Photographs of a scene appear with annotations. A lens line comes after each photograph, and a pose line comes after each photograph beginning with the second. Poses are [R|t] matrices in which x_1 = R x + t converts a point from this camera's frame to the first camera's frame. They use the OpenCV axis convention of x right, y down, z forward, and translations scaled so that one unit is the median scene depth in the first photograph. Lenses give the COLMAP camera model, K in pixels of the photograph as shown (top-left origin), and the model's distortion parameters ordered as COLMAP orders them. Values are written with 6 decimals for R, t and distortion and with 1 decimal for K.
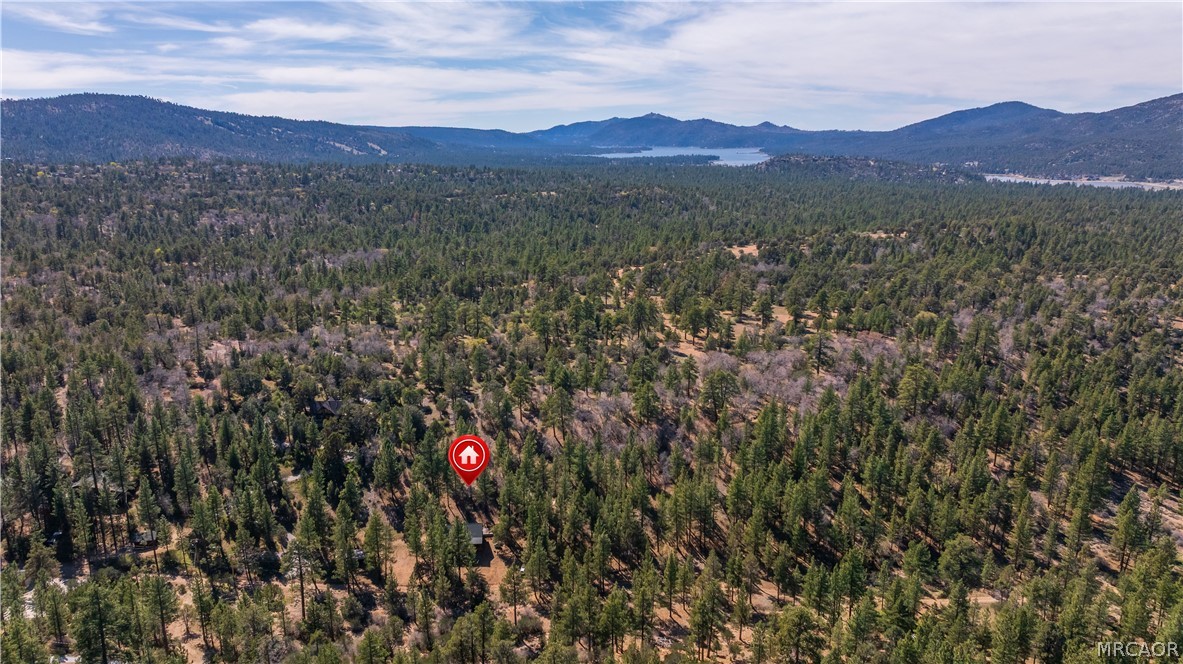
lens RADIAL K [[834.0, 0, 591.5], [0, 834.0, 332.0], [0, 0, 1]] dist [0.001071, 0.010643]
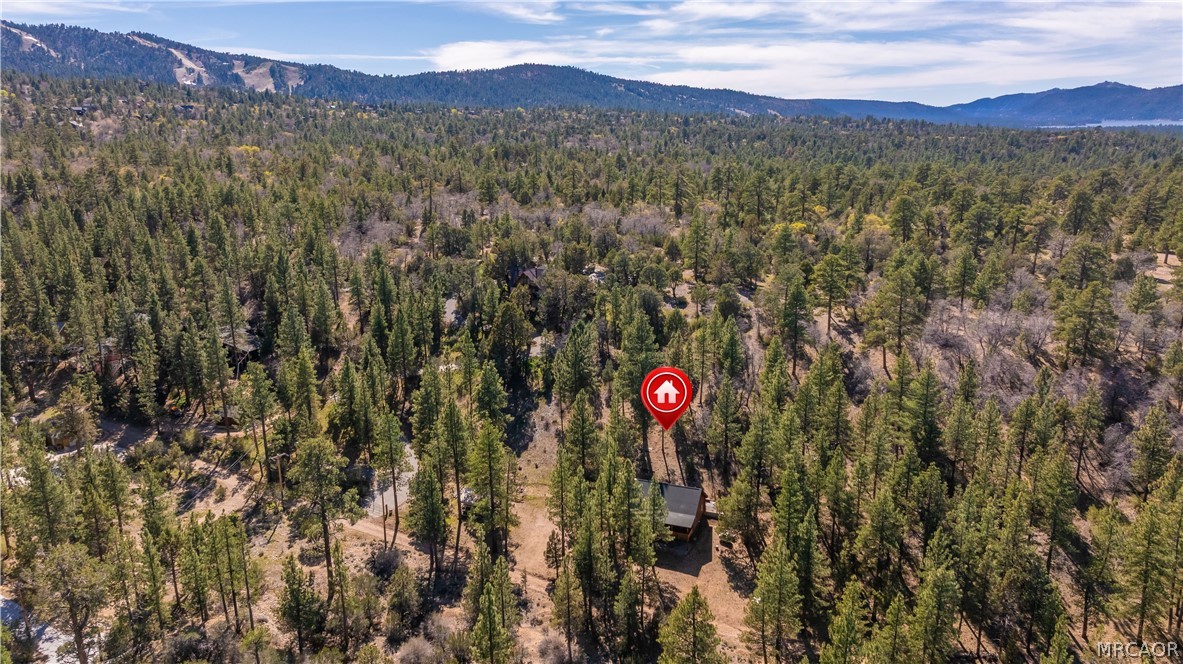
lens RADIAL K [[834.0, 0, 591.5], [0, 834.0, 332.0], [0, 0, 1]] dist [0.001071, 0.010643]
pose [[0.894748, 0.117044, -0.430960, 0.018495], [-0.105005, 0.993126, 0.051714, 0.100101], [0.434050, -0.001018, 0.900888, 0.449762]]
